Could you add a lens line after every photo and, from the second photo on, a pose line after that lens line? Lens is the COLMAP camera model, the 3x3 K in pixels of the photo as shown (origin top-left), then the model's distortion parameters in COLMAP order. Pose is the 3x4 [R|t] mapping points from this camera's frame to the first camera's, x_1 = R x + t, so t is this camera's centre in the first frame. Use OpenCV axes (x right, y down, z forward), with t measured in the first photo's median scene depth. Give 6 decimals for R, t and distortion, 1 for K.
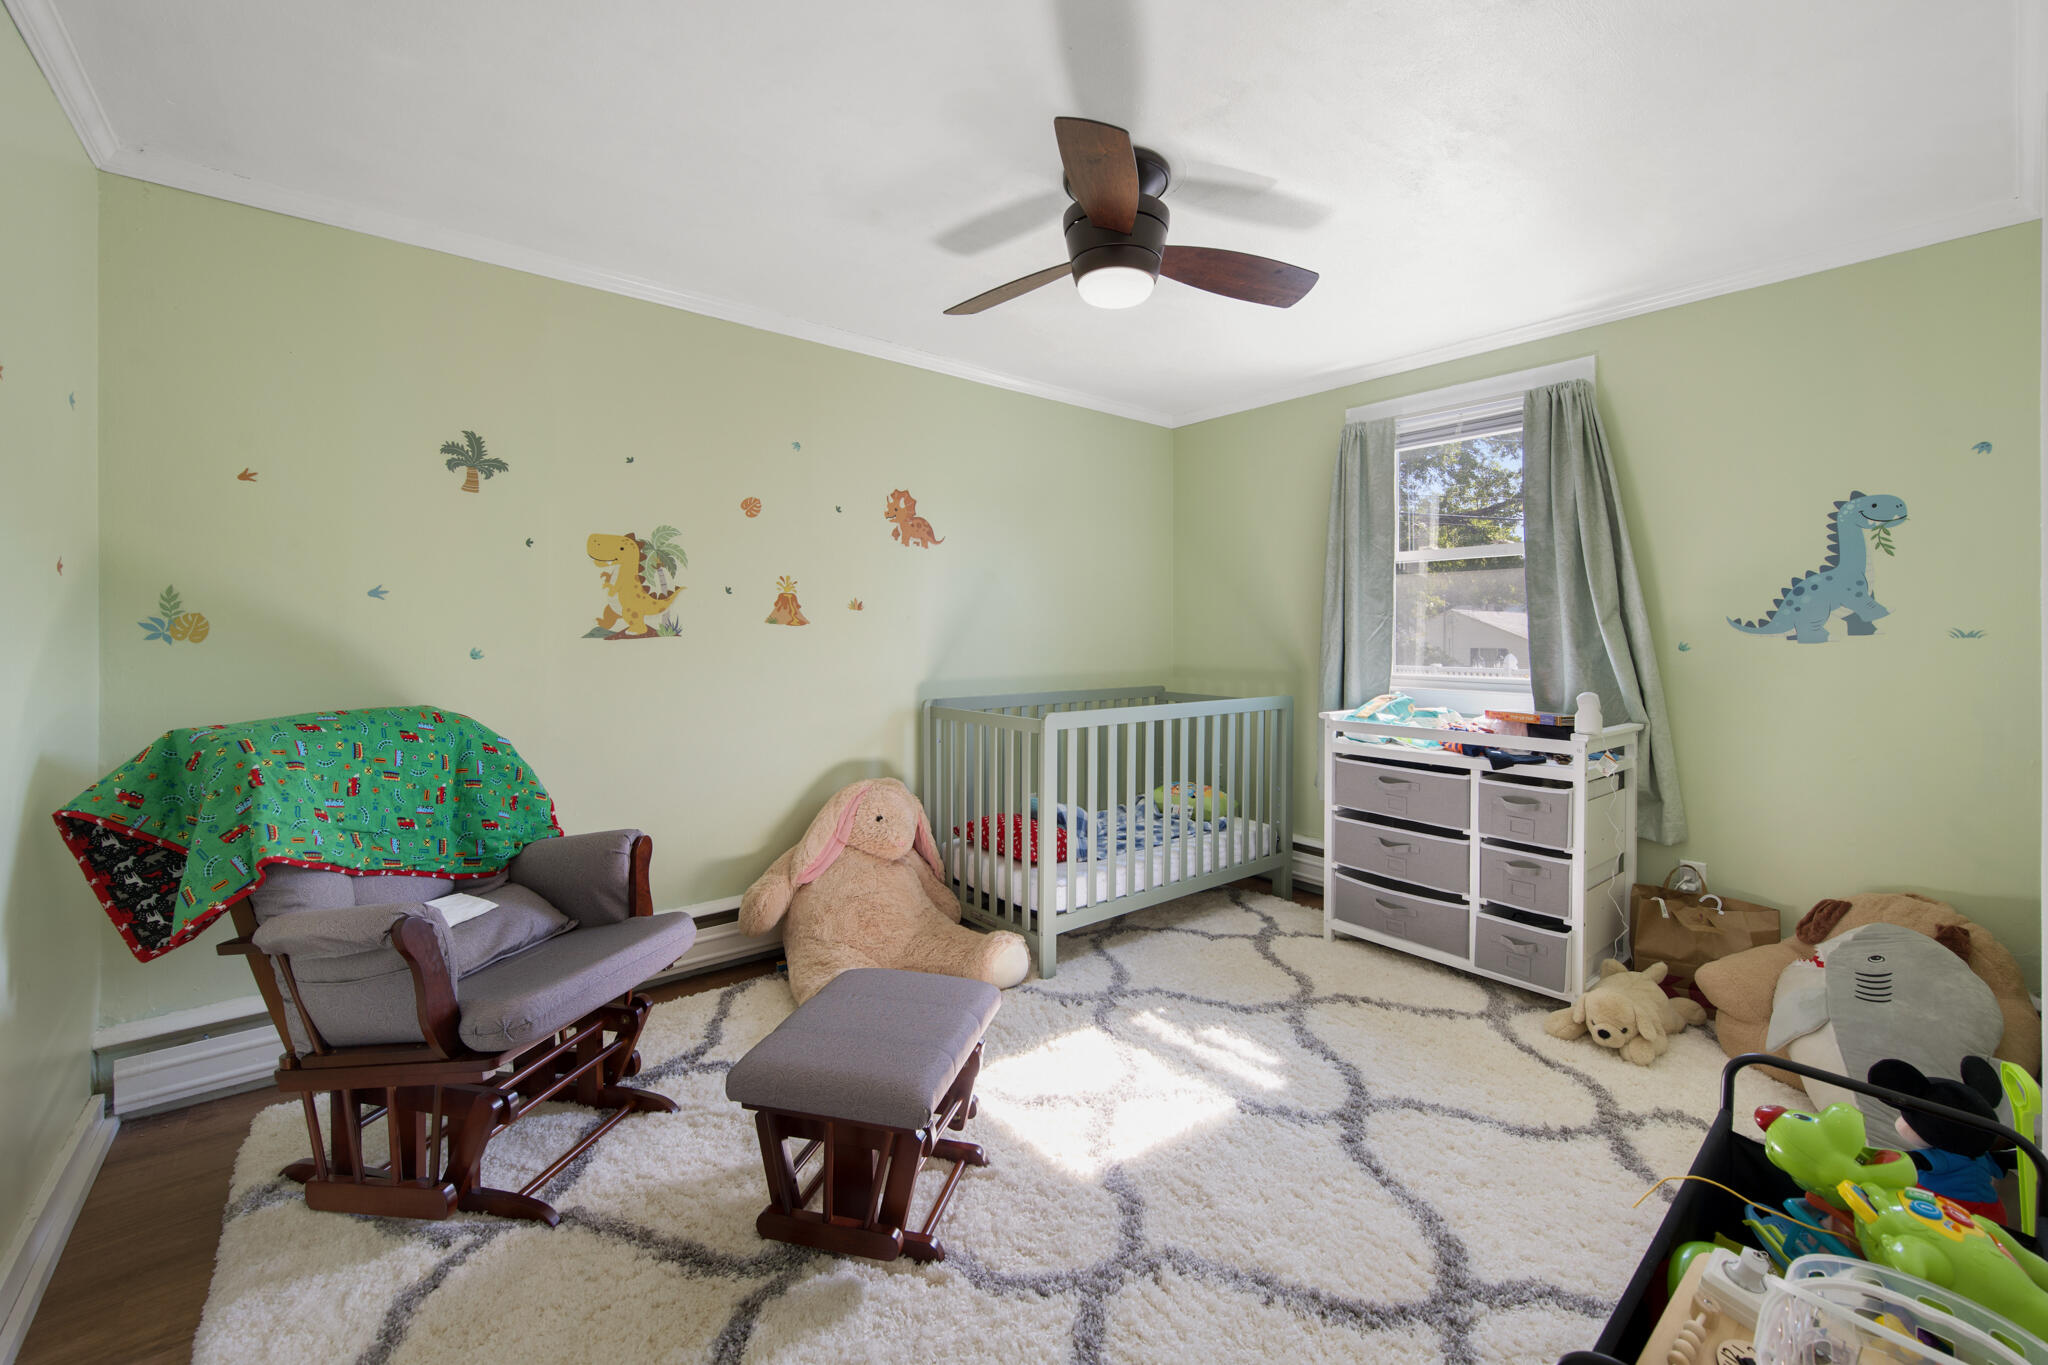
lens RADIAL K [[837.5, 0, 1029.6], [0, 837.5, 629.5], [0, 0, 1]] dist [0.000807, 0.000417]
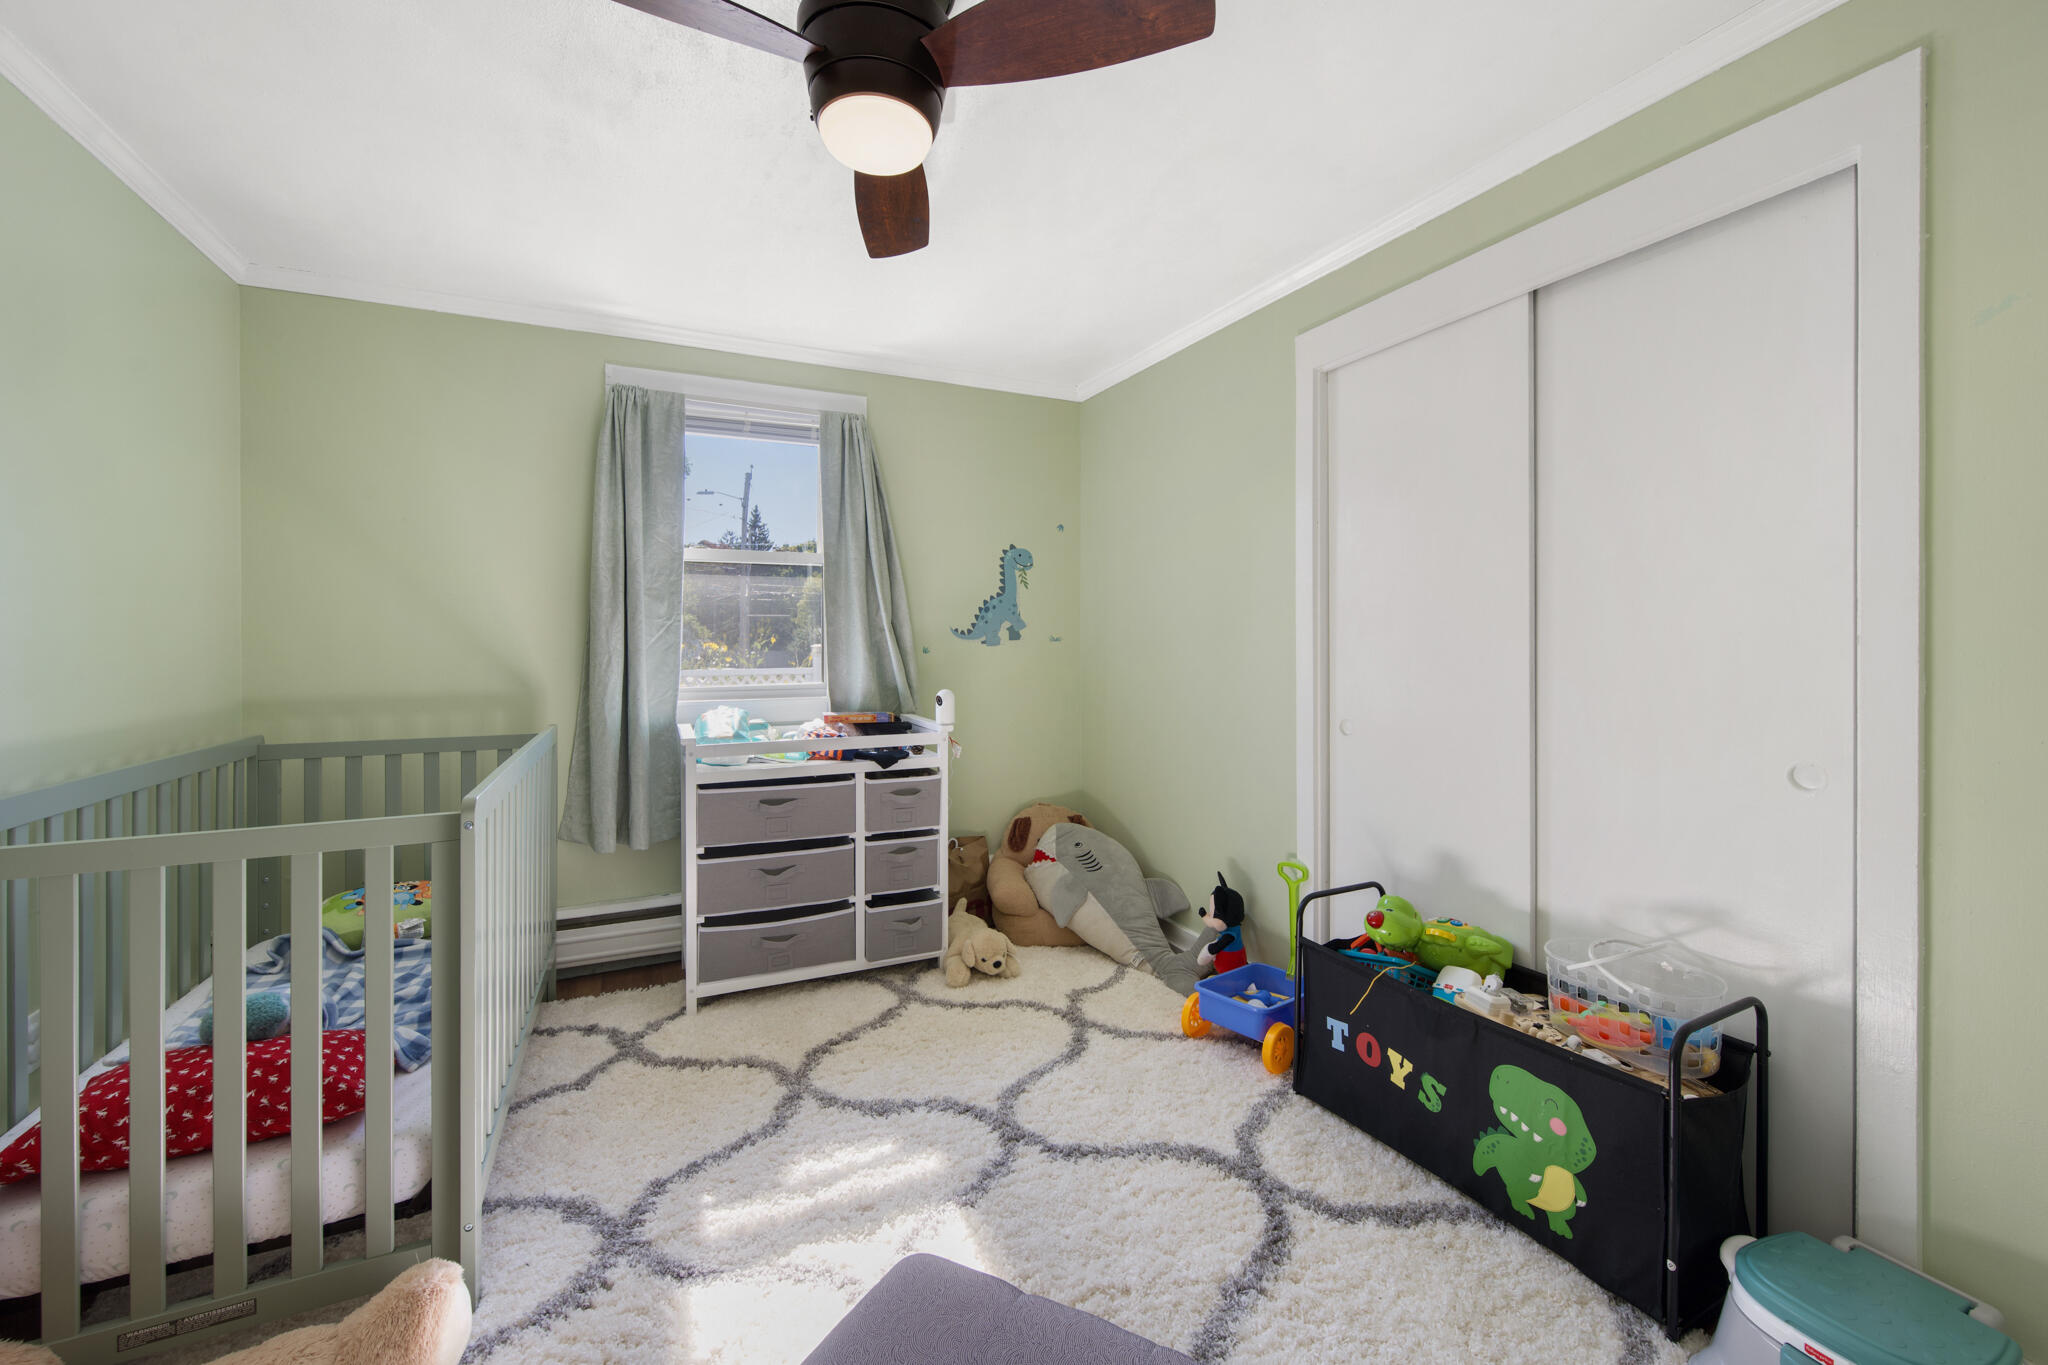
lens RADIAL K [[826.9, 0, 1029.2], [0, 826.9, 639.9], [0, 0, 1]] dist [-0.000781, 0.000278]
pose [[0.238868, -0.002687, 0.971048, -0.420013], [0.000893, 0.999996, 0.002548, 0.002377], [-0.971052, 0.000258, 0.238869, 0.579178]]
